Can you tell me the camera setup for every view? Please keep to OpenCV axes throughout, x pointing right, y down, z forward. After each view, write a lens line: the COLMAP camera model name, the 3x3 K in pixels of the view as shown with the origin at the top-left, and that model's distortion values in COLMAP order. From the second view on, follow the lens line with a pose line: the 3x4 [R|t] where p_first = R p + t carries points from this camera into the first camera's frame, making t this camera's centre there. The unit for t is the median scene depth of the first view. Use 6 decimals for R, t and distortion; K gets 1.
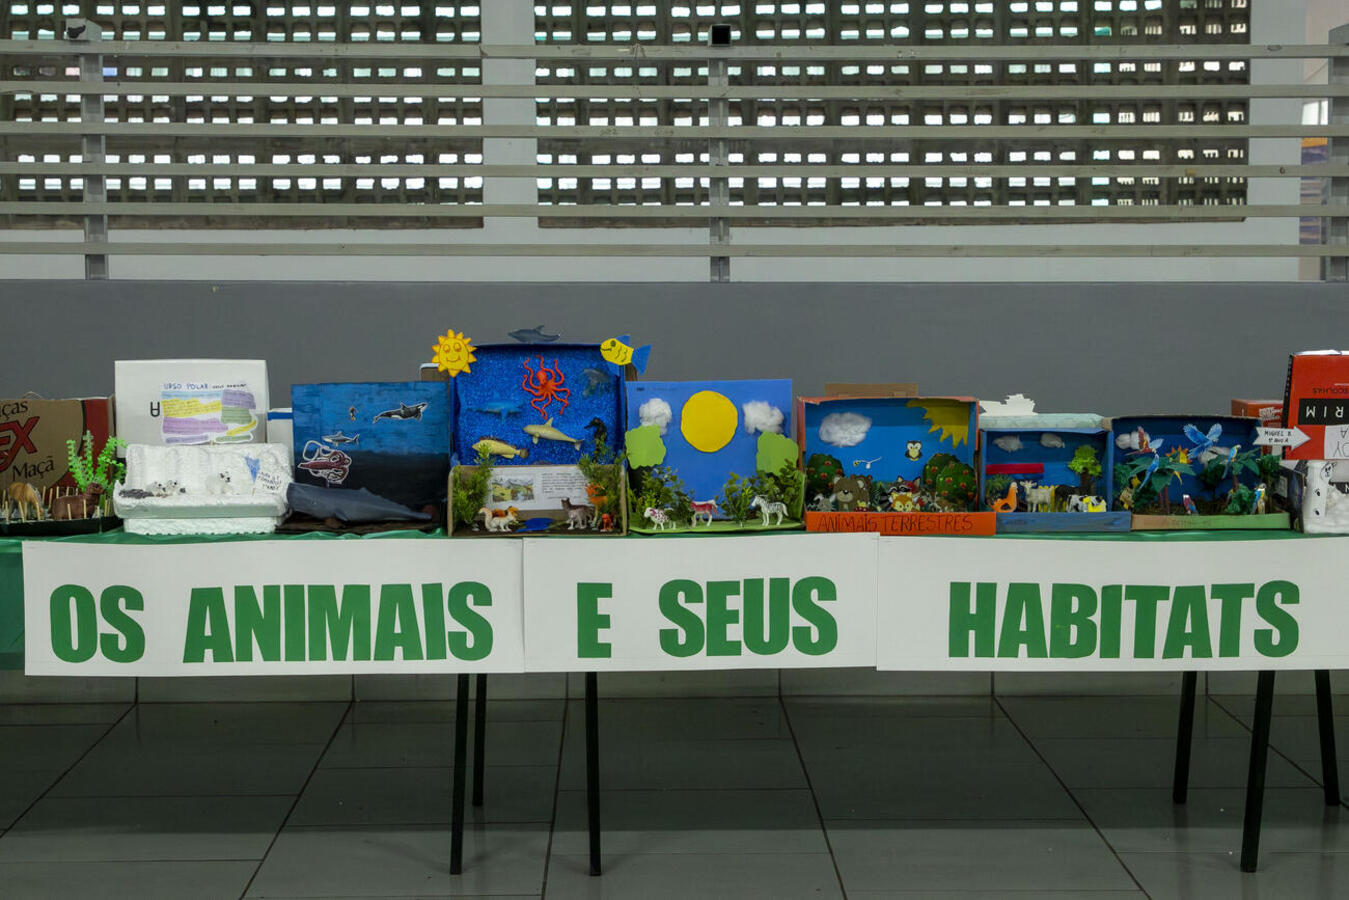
lens RADIAL K [[2685.3, 0, 674.2], [0, 2685.3, 450.3], [0, 0, 1]] dist [-0.000099, 0.000000]
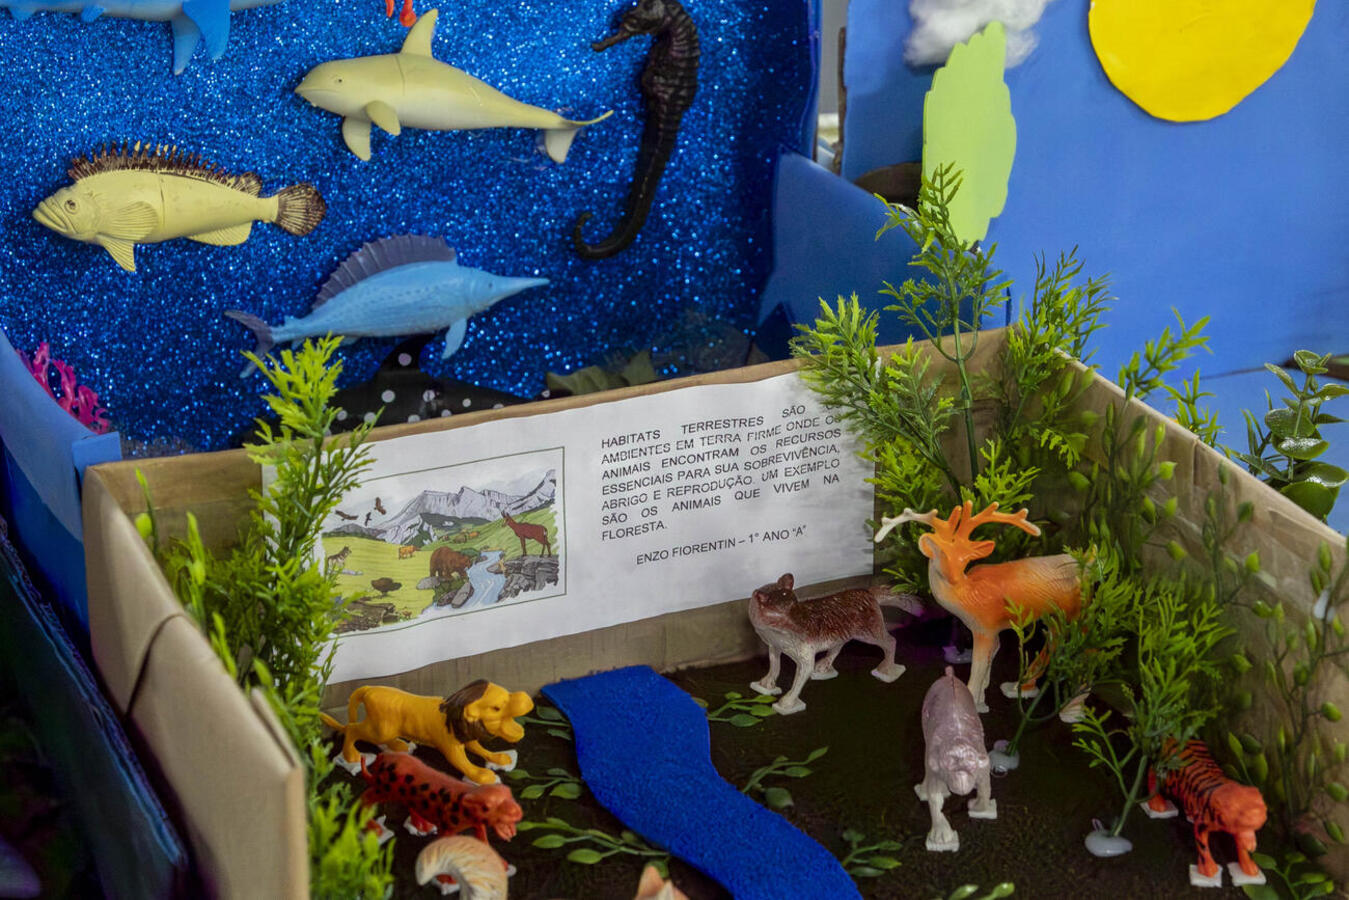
lens RADIAL K [[3103.3, 0, 674.6], [0, 3103.3, 450.1], [0, 0, 1]] dist [-0.047461, 0.000000]
pose [[0.949971, -0.124043, 0.286652, -0.100422], [0.047018, 0.964092, 0.261373, -0.040680], [-0.308780, -0.234819, 0.921691, 0.819195]]
